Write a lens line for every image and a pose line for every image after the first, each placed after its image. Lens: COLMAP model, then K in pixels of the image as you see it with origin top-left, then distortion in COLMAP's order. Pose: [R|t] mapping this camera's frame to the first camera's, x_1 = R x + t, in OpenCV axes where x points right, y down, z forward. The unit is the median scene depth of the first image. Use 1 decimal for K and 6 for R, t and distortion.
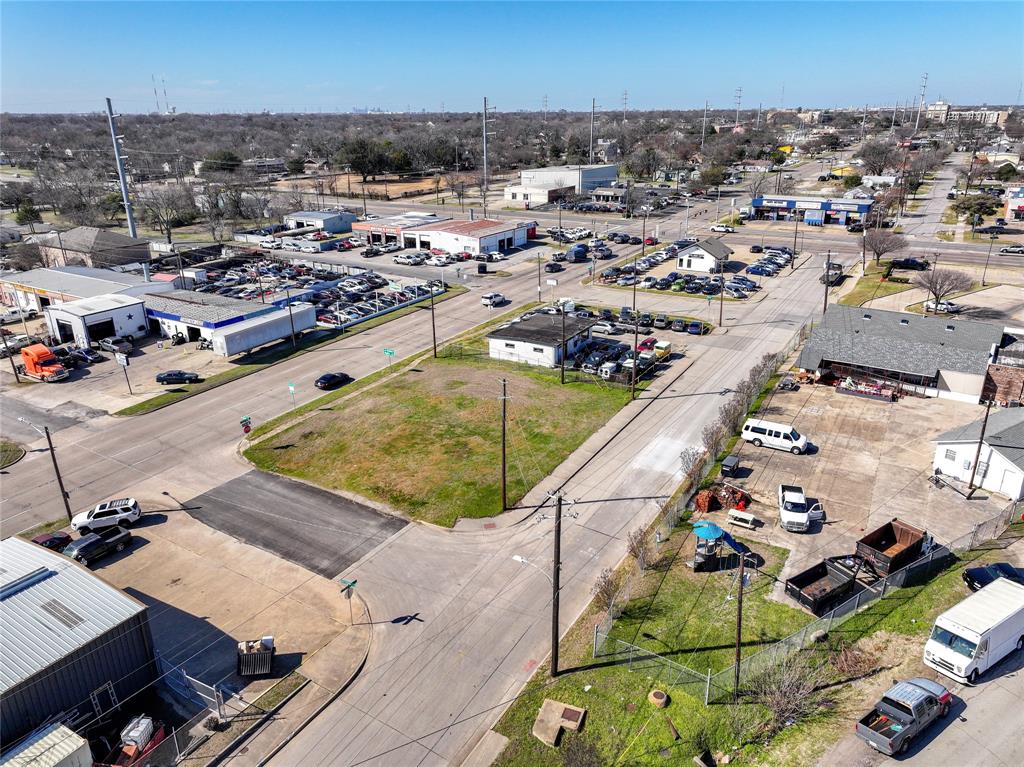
lens RADIAL K [[720.0, 0, 512.0], [0, 720.0, 383.5], [0, 0, 1]] dist [0.003701, -0.001512]
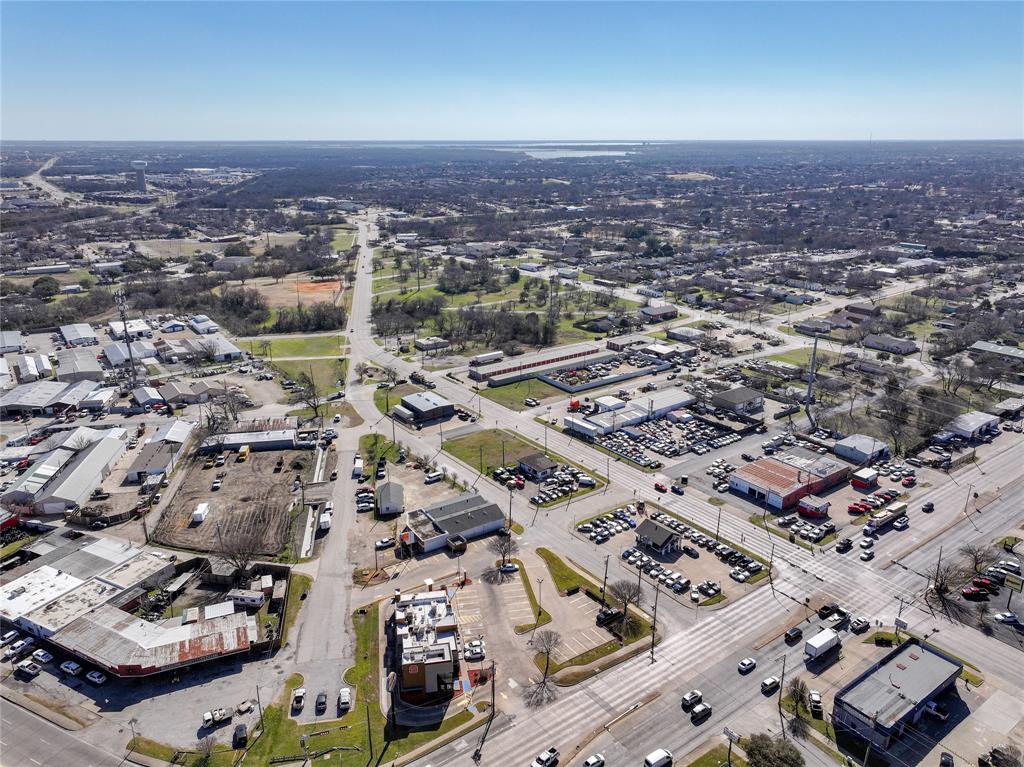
lens RADIAL K [[720.0, 0, 512.0], [0, 720.0, 383.5], [0, 0, 1]] dist [0.003701, -0.001512]
pose [[-0.386723, 0.313259, -0.867360, 2.763428], [-0.319575, 0.836736, 0.444685, -1.768659], [0.865053, 0.449157, -0.223475, 1.691618]]
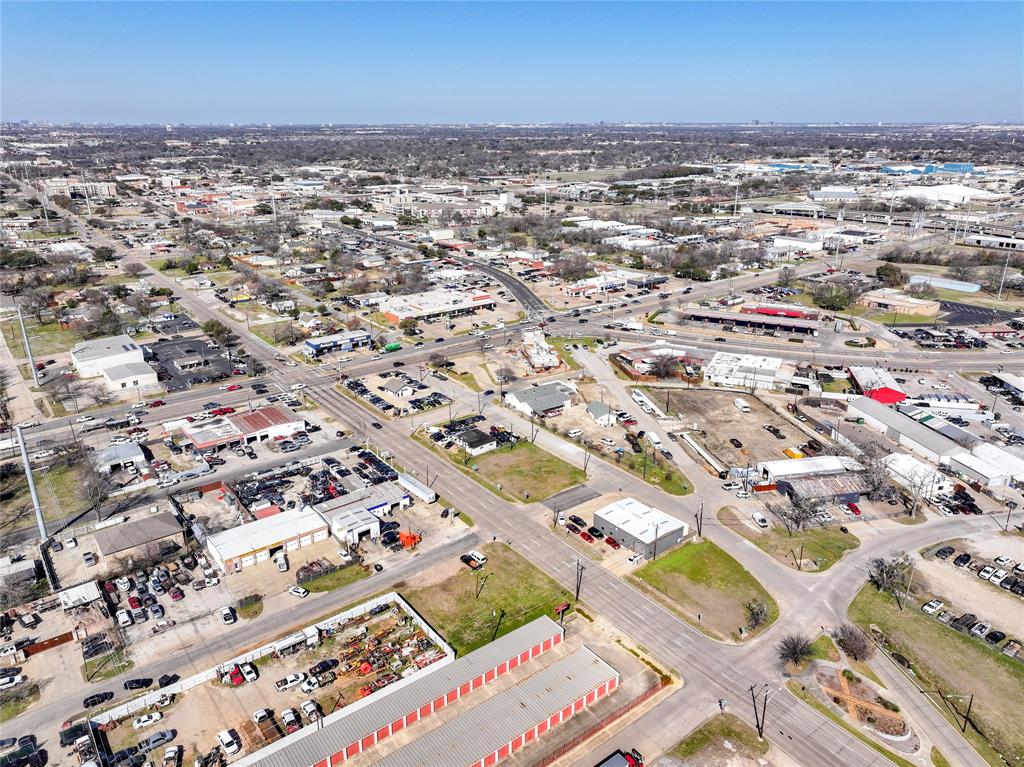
lens RADIAL K [[720.0, 0, 512.0], [0, 720.0, 383.5], [0, 0, 1]] dist [0.003701, -0.001512]
pose [[0.358668, -0.314797, 0.878783, -2.626706], [0.330571, 0.923246, 0.195804, -0.892426], [-0.872972, 0.220272, 0.435202, -0.357512]]
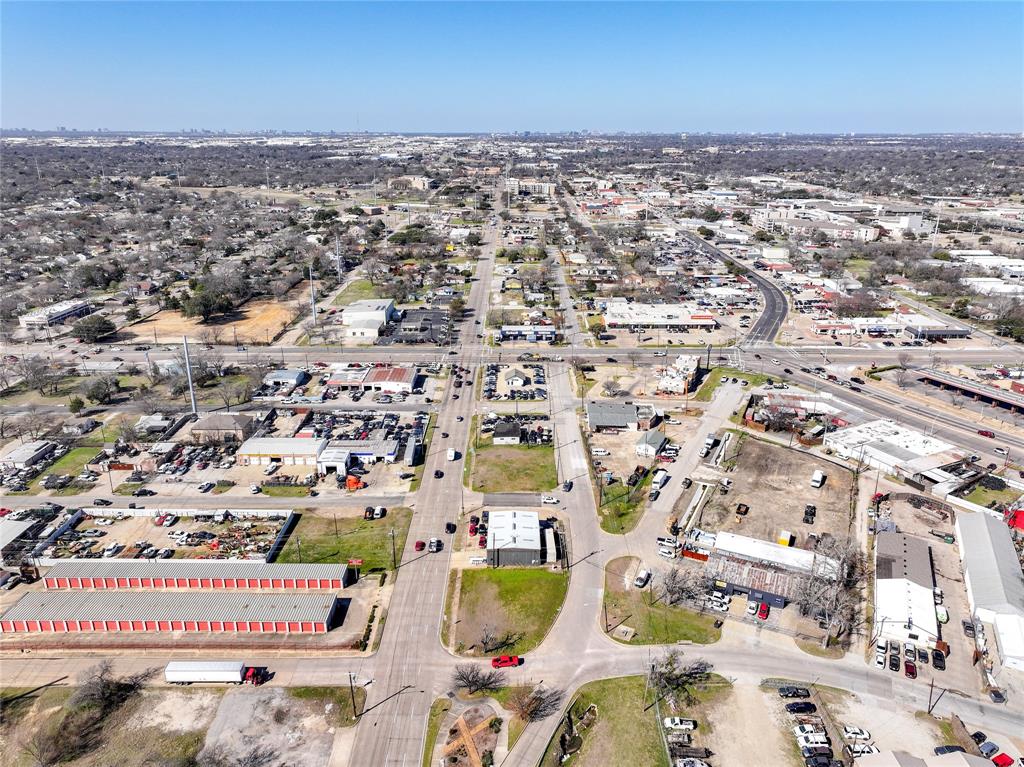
lens RADIAL K [[720.0, 0, 512.0], [0, 720.0, 383.5], [0, 0, 1]] dist [0.003701, -0.001512]
pose [[0.855389, -0.164597, 0.491140, -1.589260], [0.176284, 0.984076, 0.022772, -0.390382], [-0.487067, 0.067101, 0.870783, -1.811509]]
